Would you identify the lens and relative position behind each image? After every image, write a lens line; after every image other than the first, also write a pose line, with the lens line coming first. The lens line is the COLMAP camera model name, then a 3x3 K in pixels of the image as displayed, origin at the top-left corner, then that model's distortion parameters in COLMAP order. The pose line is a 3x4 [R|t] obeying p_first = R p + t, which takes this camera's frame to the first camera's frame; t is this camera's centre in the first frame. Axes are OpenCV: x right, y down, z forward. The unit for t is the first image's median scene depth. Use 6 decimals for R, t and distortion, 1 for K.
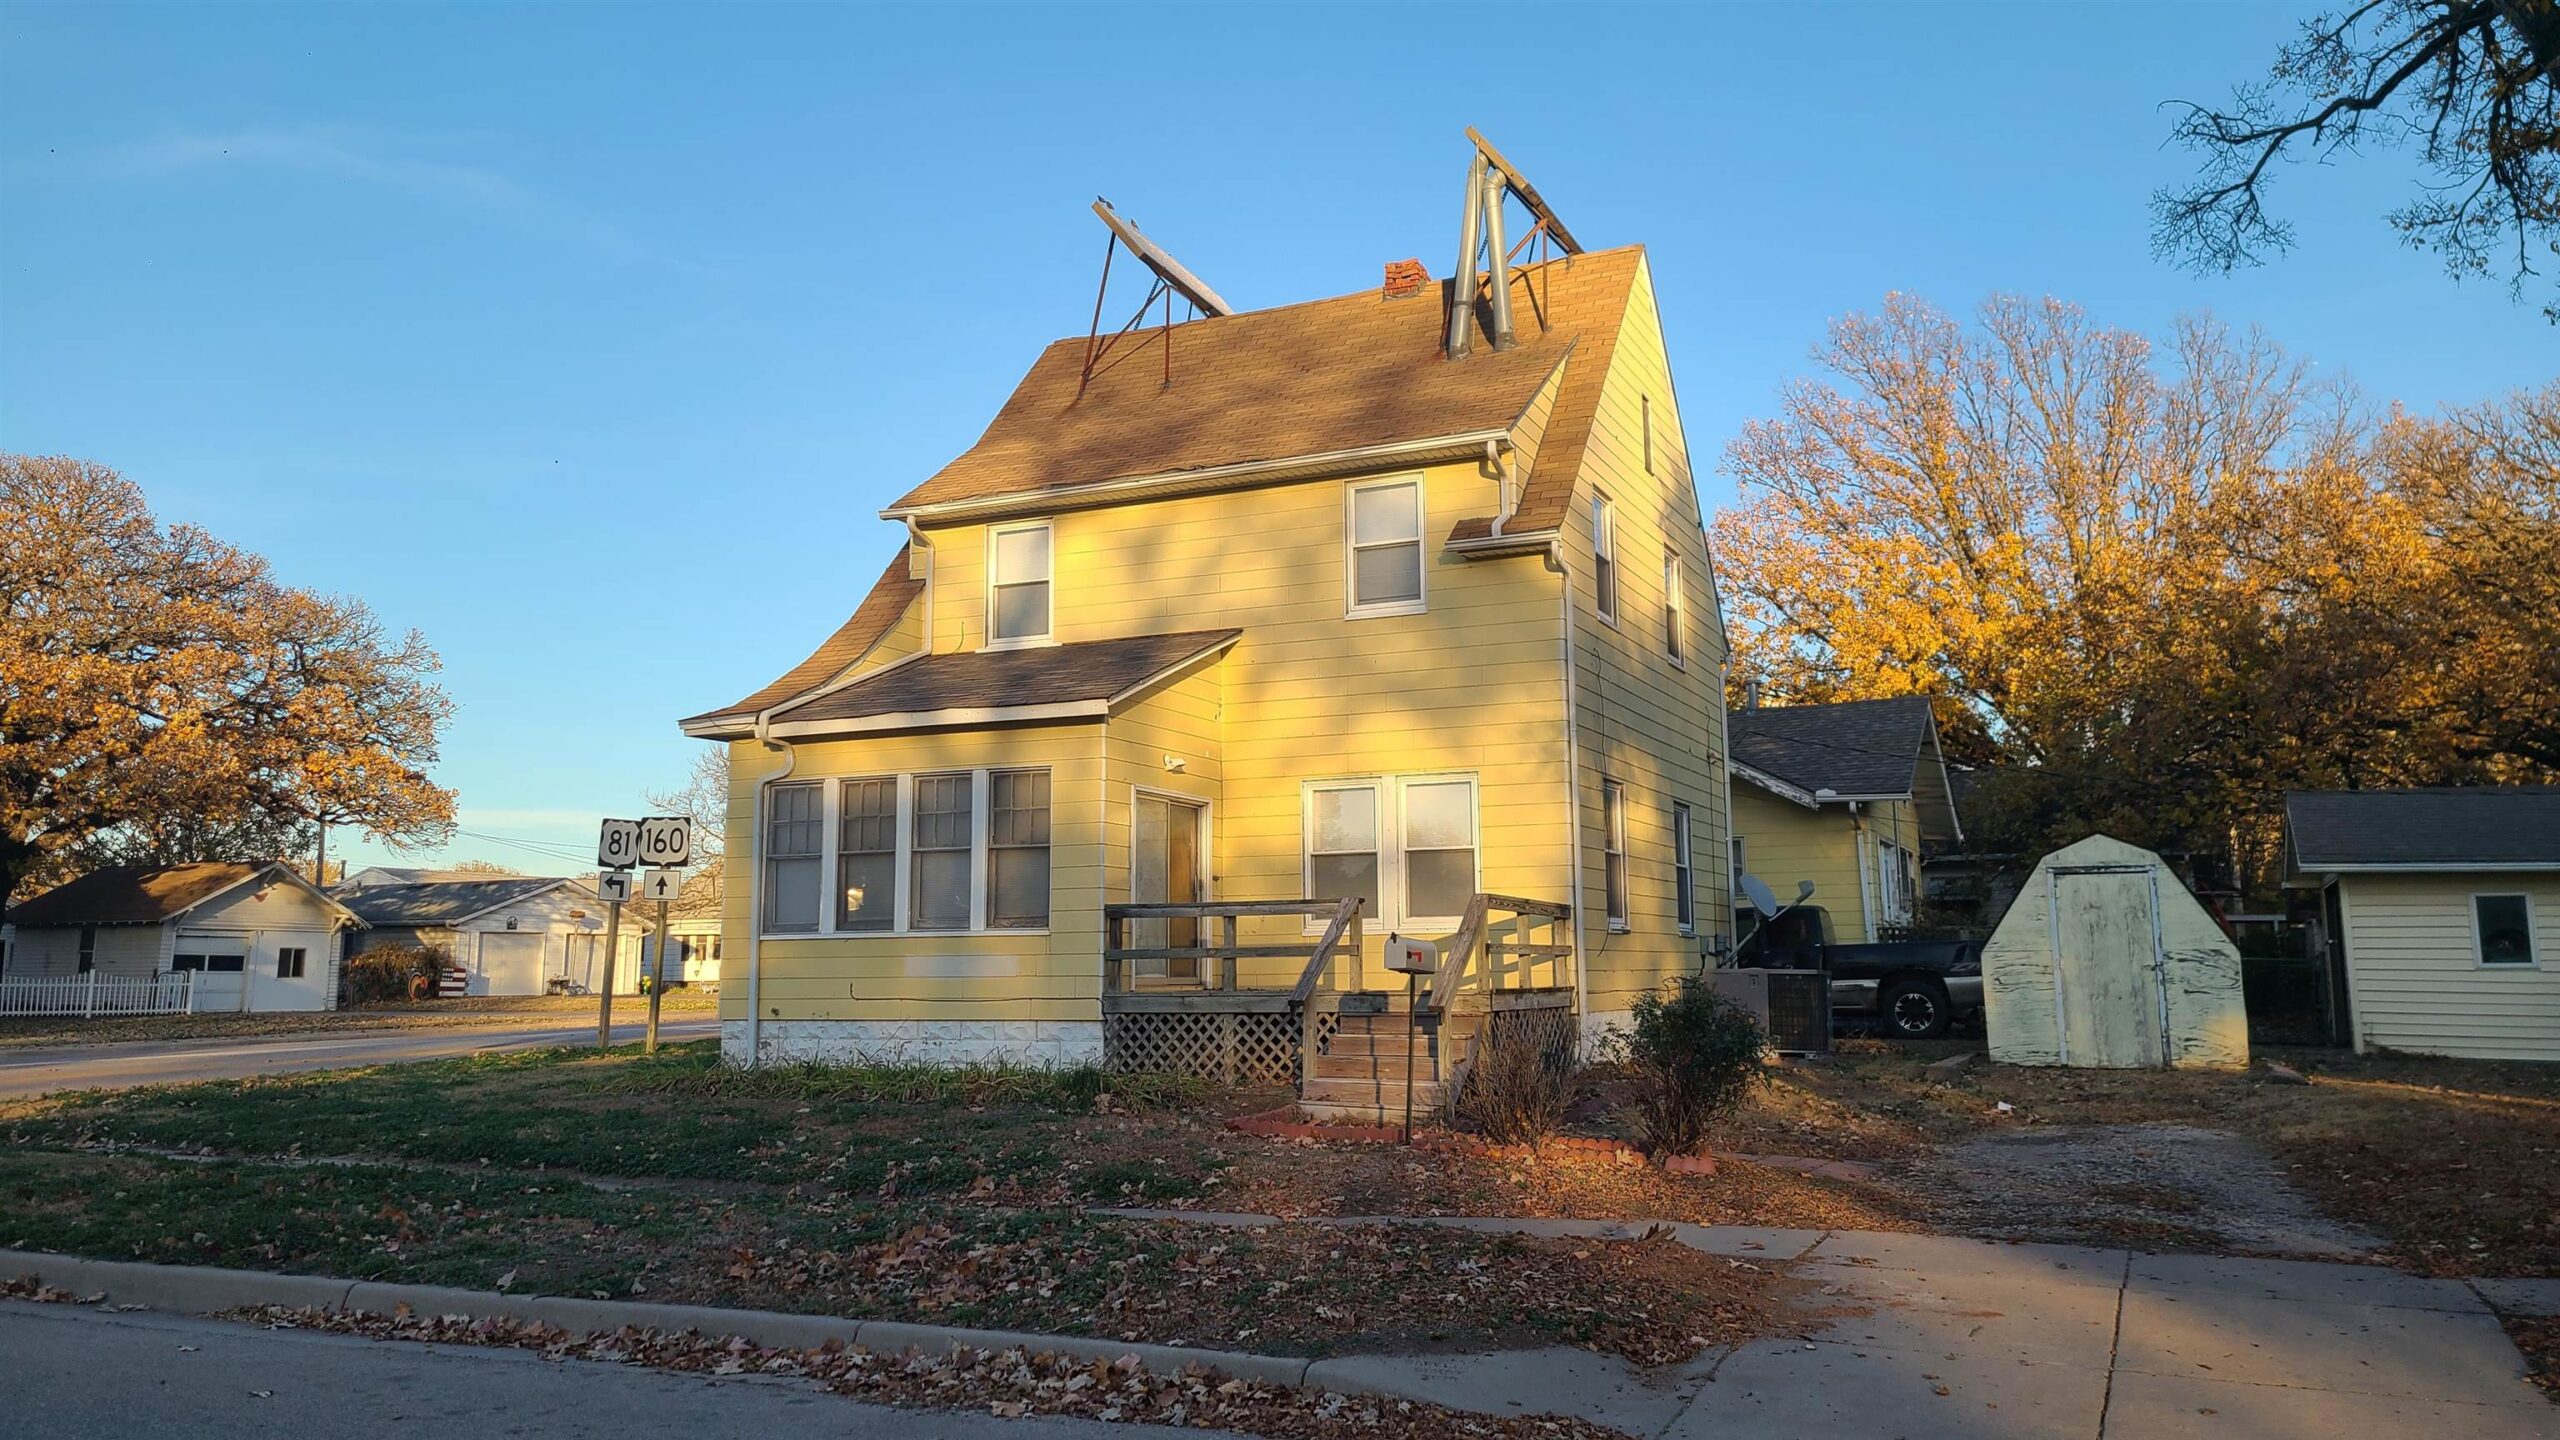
lens RADIAL K [[1914.3, 0, 1287.2], [0, 1914.3, 711.8], [0, 0, 1]] dist [0.055506, -0.050634]
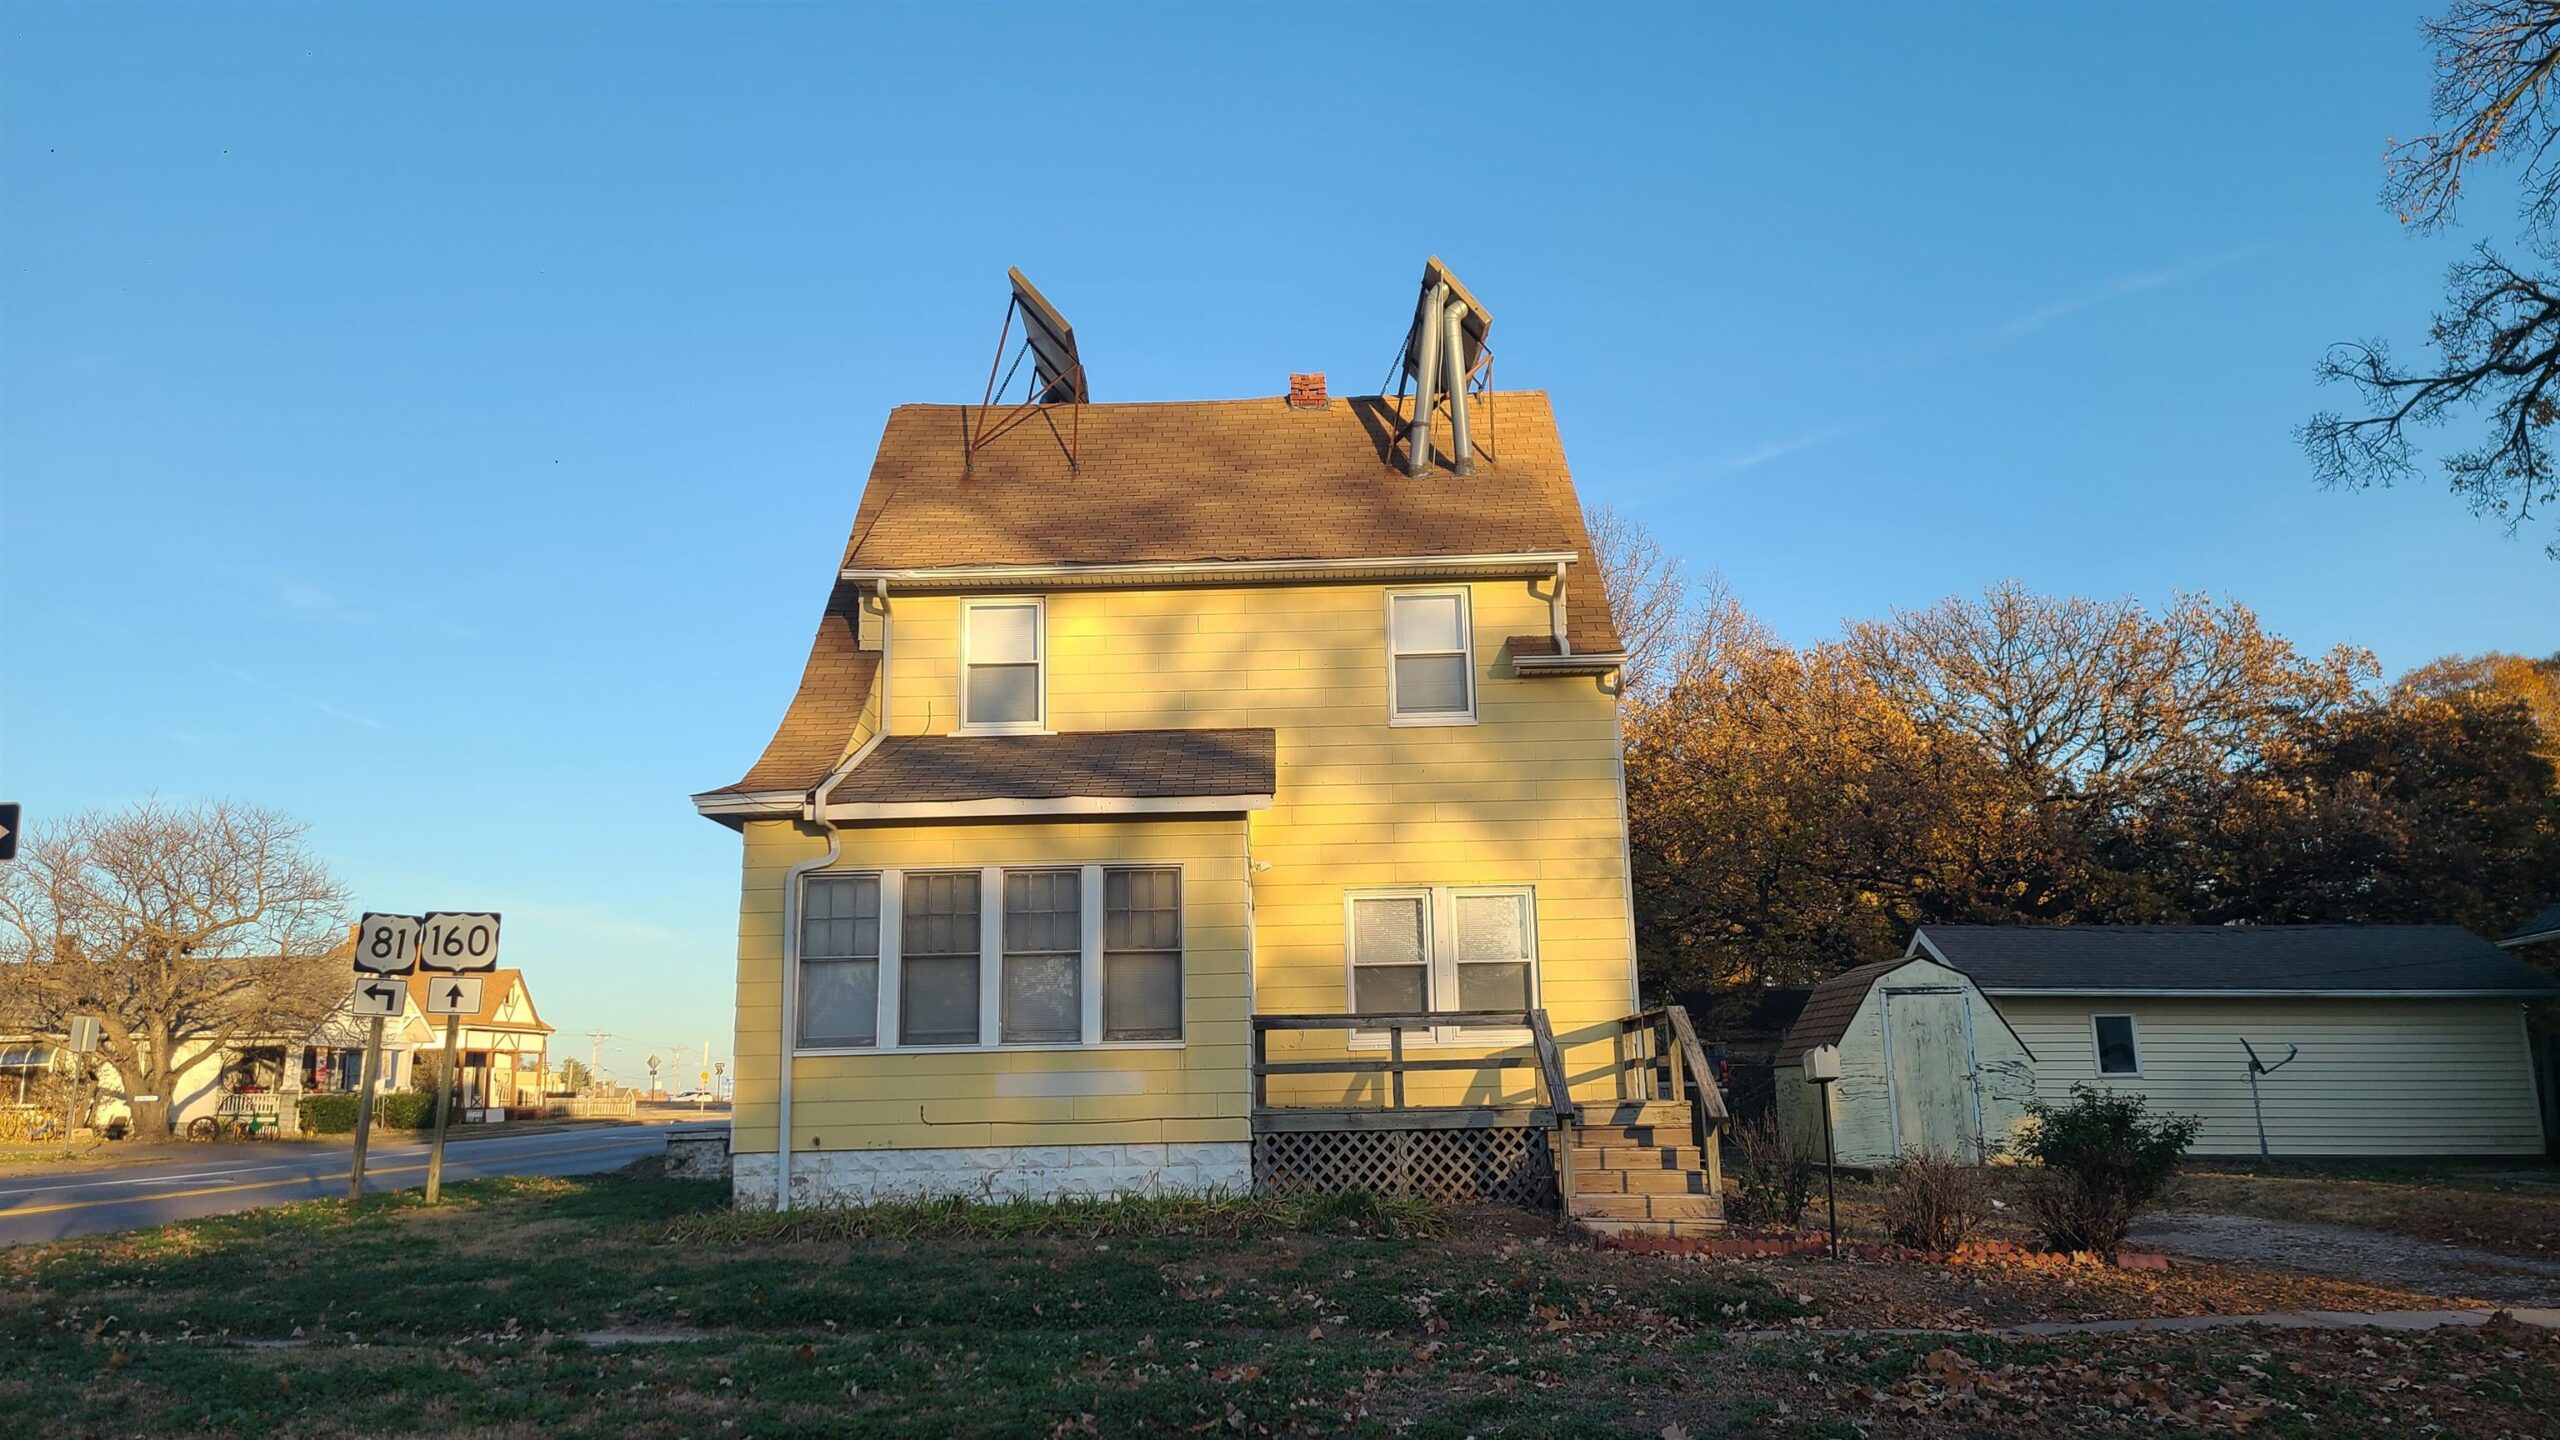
lens RADIAL K [[1914.3, 0, 1283.3], [0, 1914.3, 705.6], [0, 0, 1]] dist [0.055506, -0.050634]
pose [[0.913564, 0.069005, 0.400798, -0.426383], [-0.041084, 0.996118, -0.077855, 0.020915], [-0.404614, 0.054659, 0.912853, 0.124202]]
